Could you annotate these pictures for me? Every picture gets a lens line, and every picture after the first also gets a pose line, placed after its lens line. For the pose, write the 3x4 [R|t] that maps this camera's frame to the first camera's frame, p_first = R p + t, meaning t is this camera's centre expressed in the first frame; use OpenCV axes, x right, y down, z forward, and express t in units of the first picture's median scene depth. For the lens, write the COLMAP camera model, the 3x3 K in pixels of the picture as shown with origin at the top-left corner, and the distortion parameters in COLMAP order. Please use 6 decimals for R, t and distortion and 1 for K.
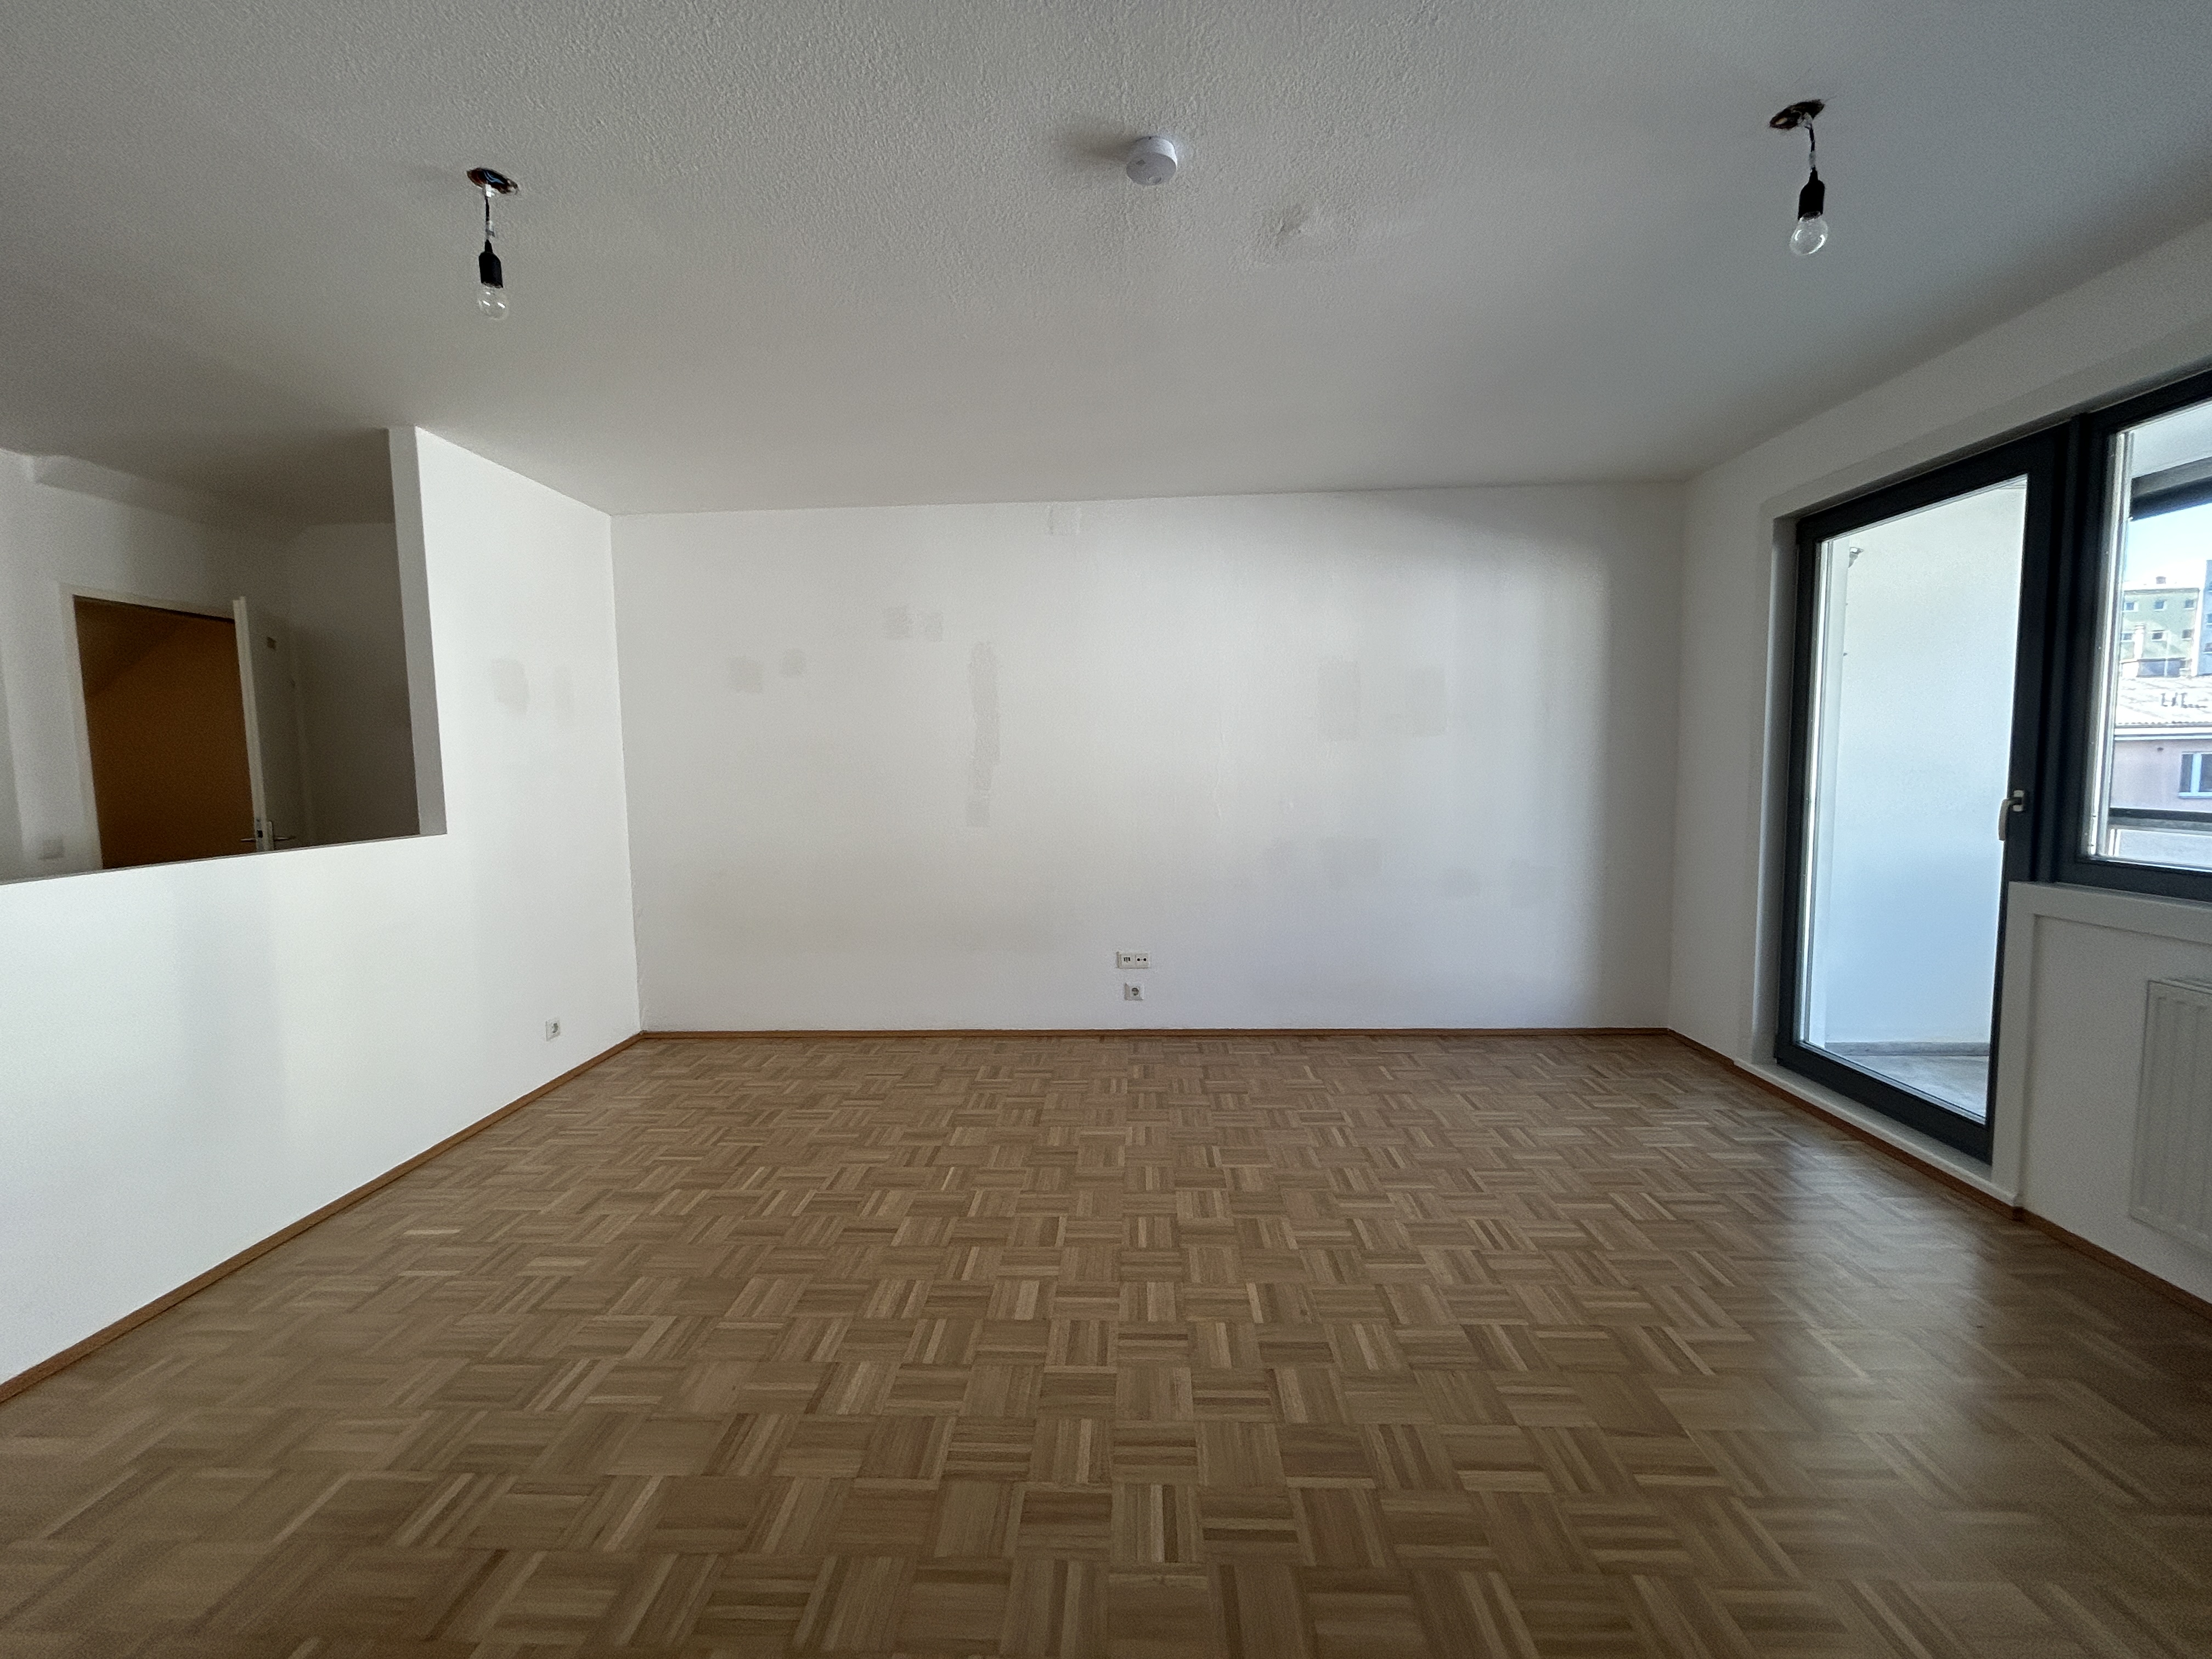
lens RADIAL K [[894.7, 0, 1100.4], [0, 894.7, 830.1], [0, 0, 1]] dist [0.000225, 0.000373]
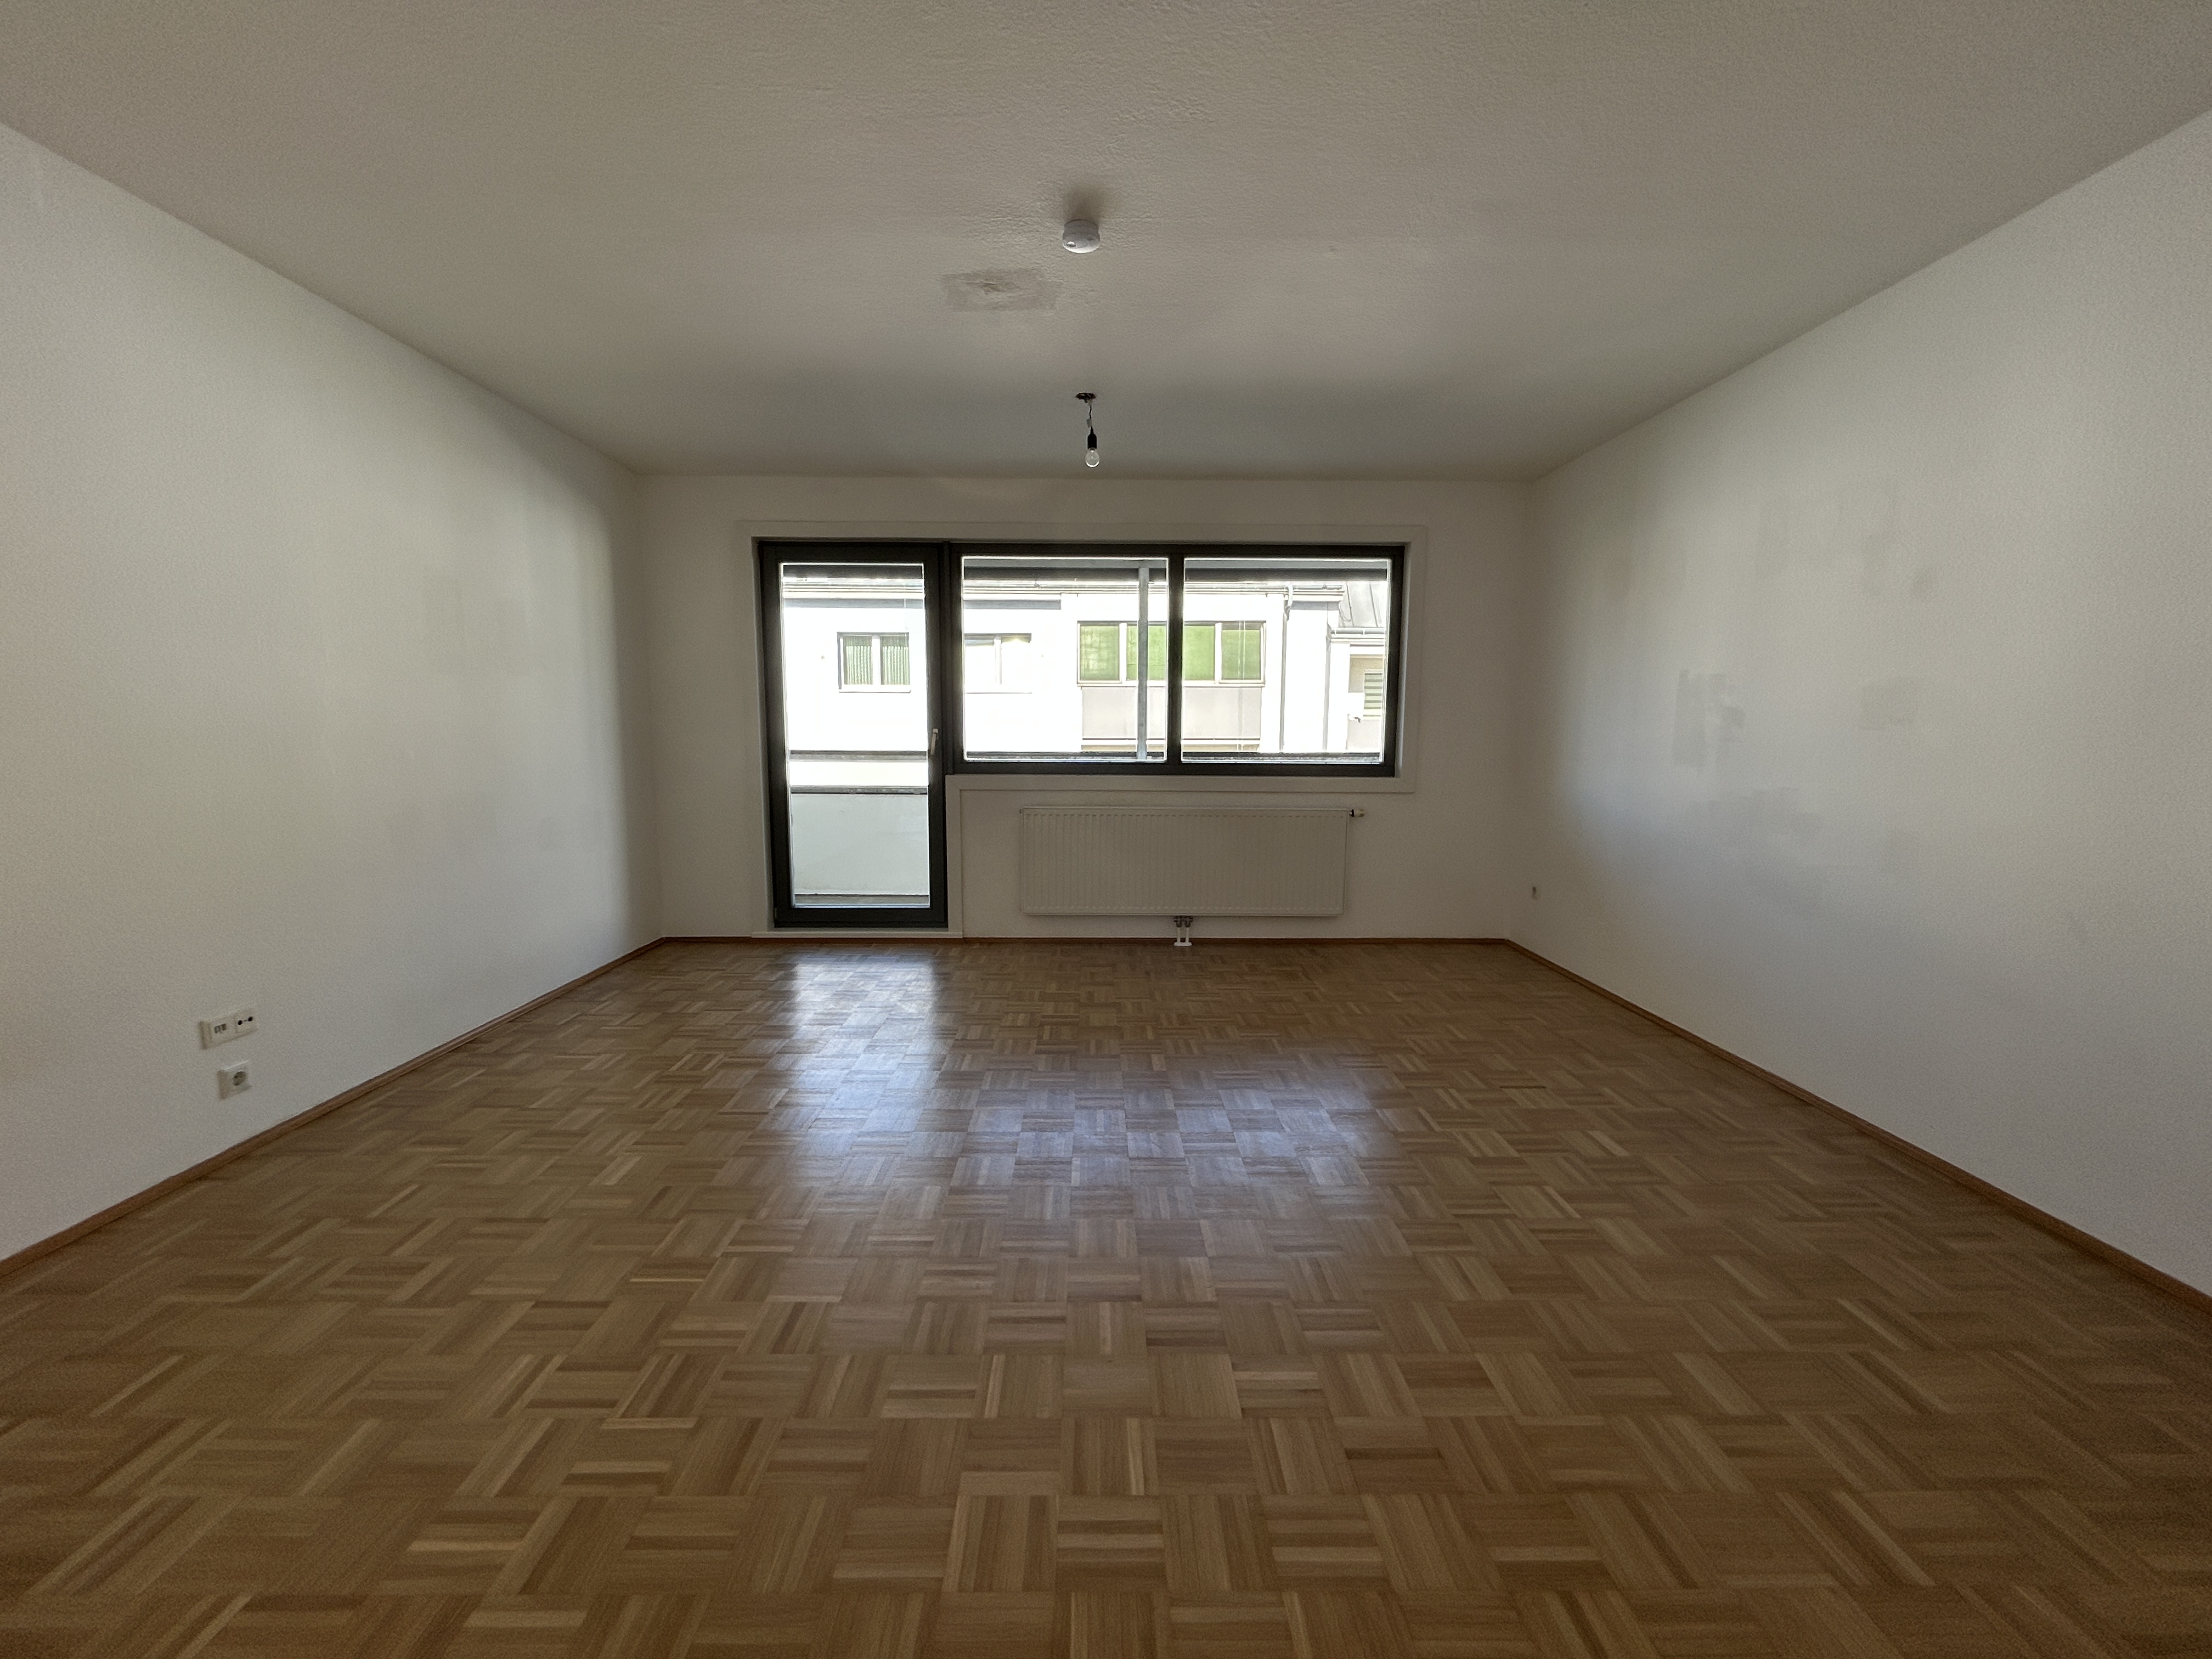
lens RADIAL K [[894.7, 0, 1100.4], [0, 894.7, 830.1], [0, 0, 1]] dist [0.000225, 0.000373]
pose [[-0.055777, -0.097947, 0.993627, -0.761010], [0.075488, 0.991914, 0.102016, 0.002011], [-0.995585, 0.080698, -0.047932, 0.614227]]
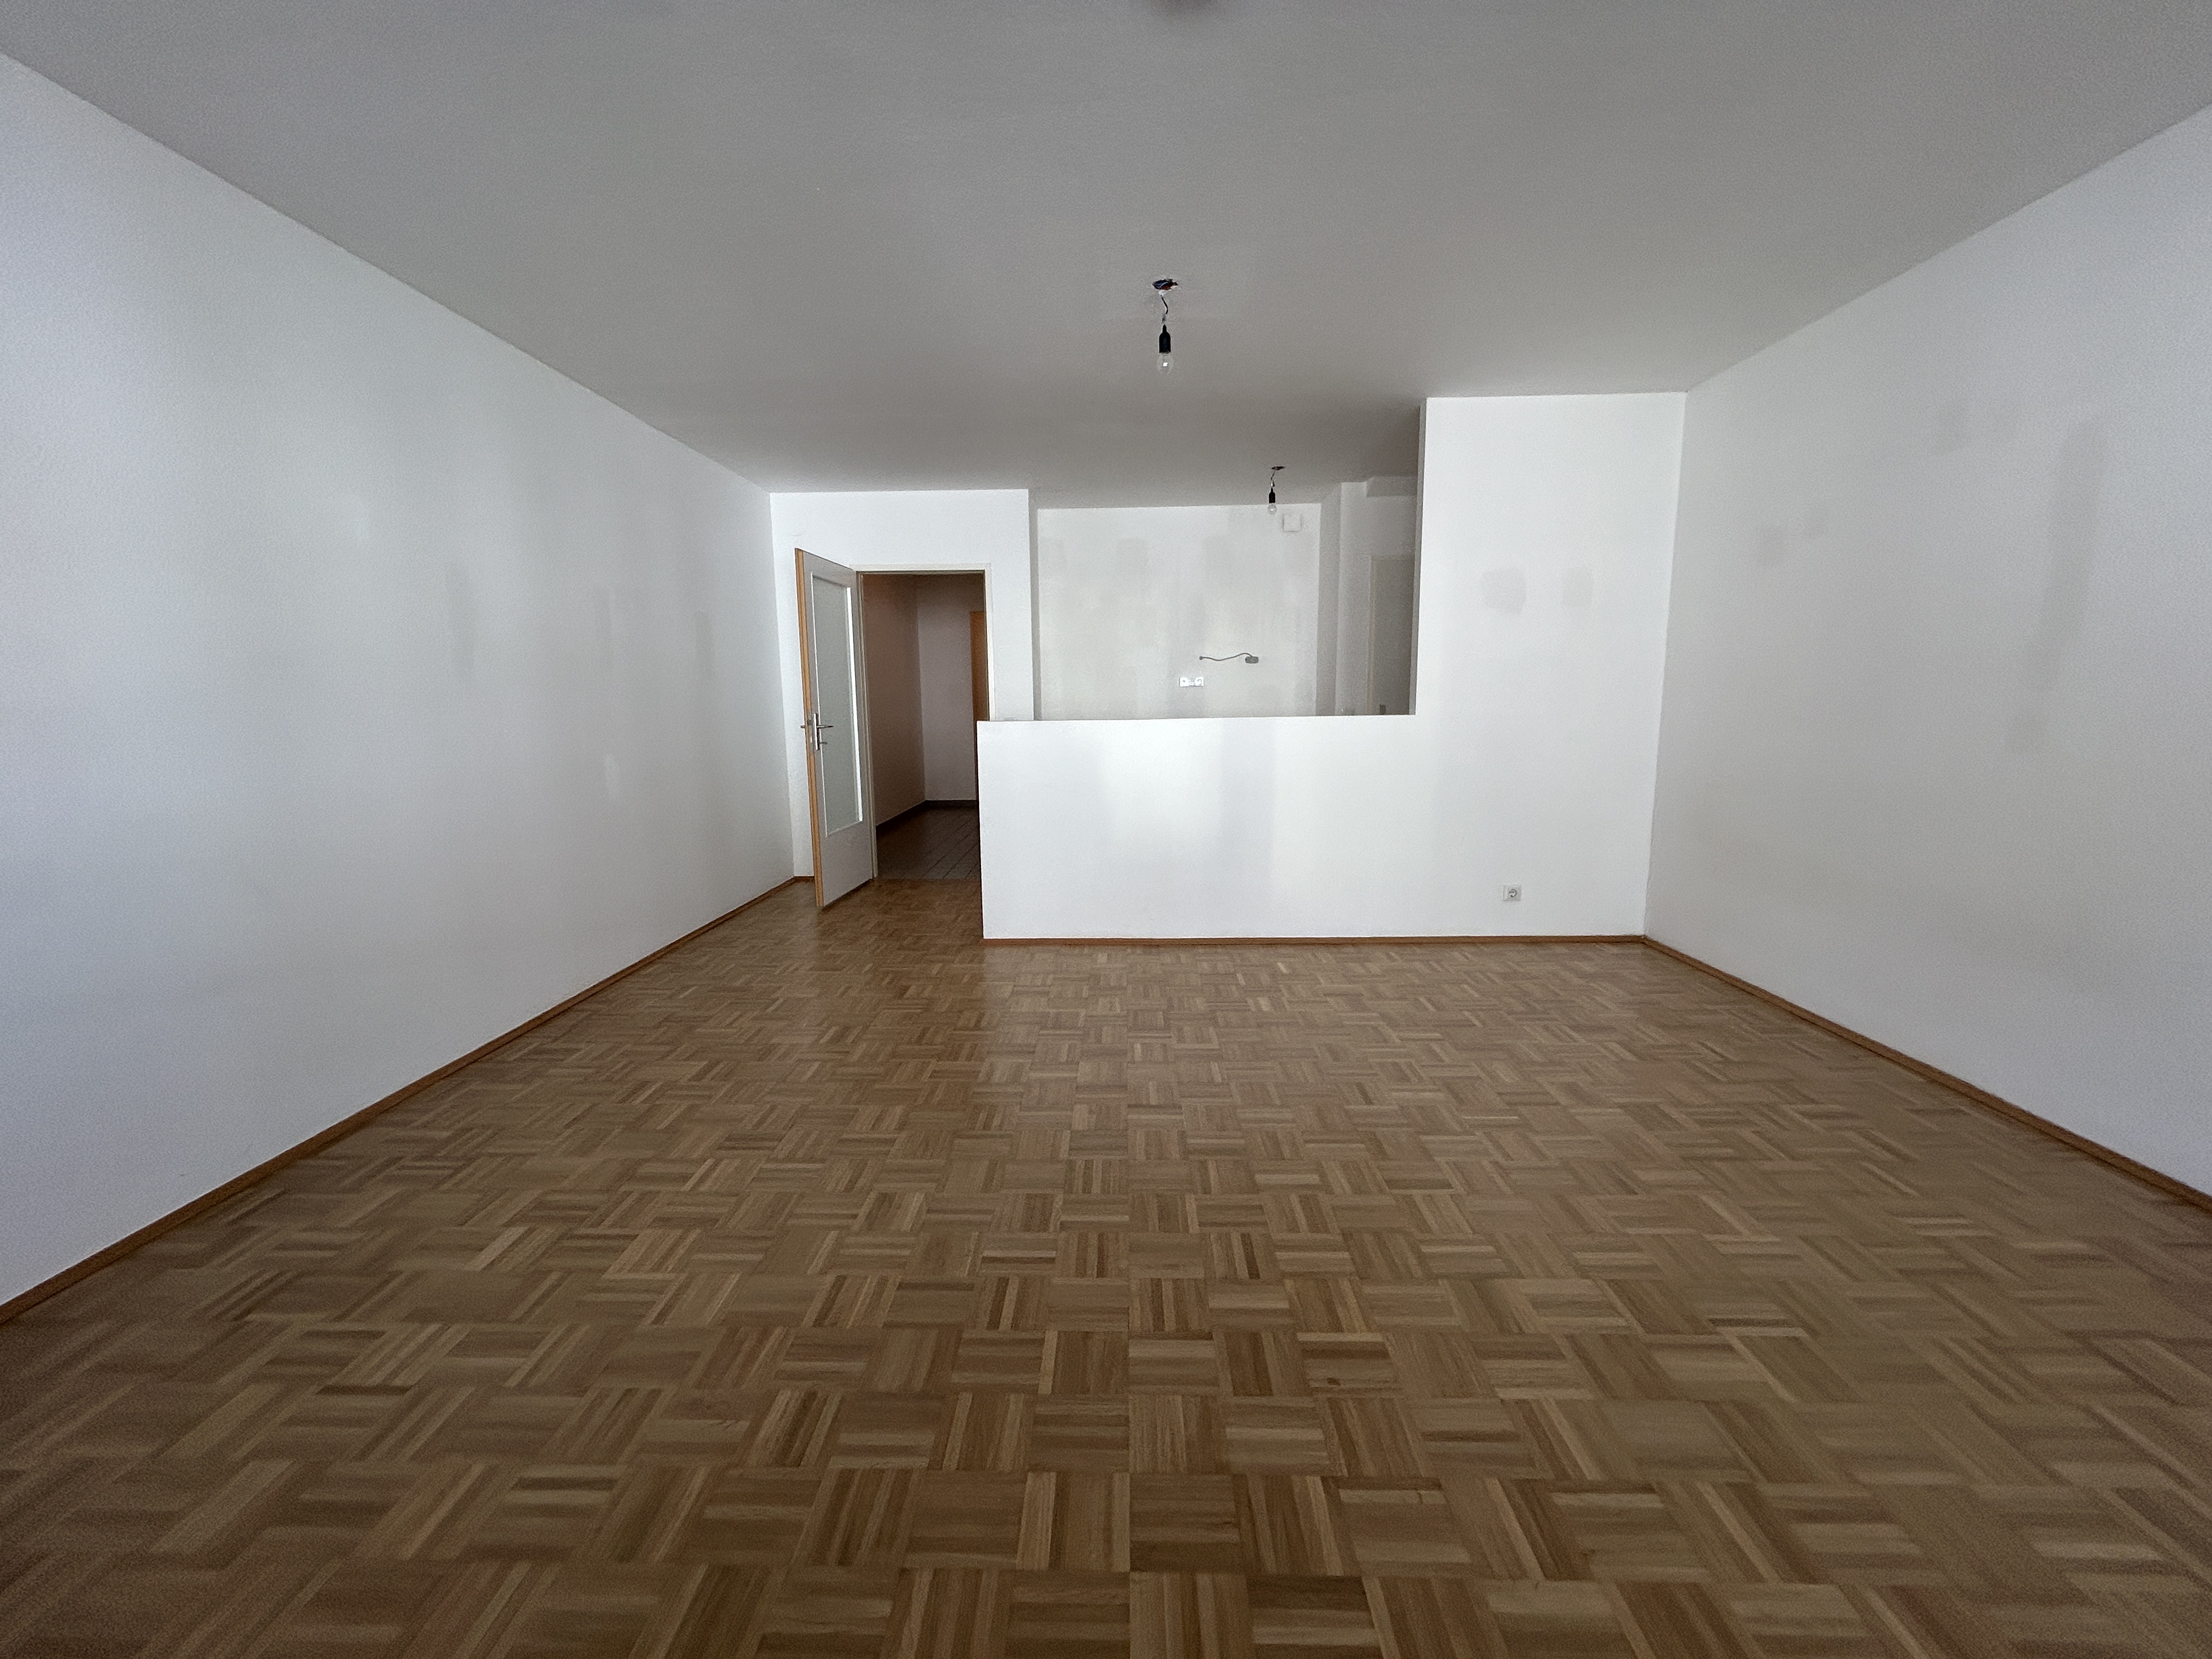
lens RADIAL K [[894.7, 0, 1100.4], [0, 894.7, 830.1], [0, 0, 1]] dist [0.000225, 0.000373]
pose [[0.017788, 0.165558, -0.986040, 0.598228], [-0.068878, 0.984056, 0.163982, -0.012432], [0.997466, 0.065000, 0.028908, 0.515560]]
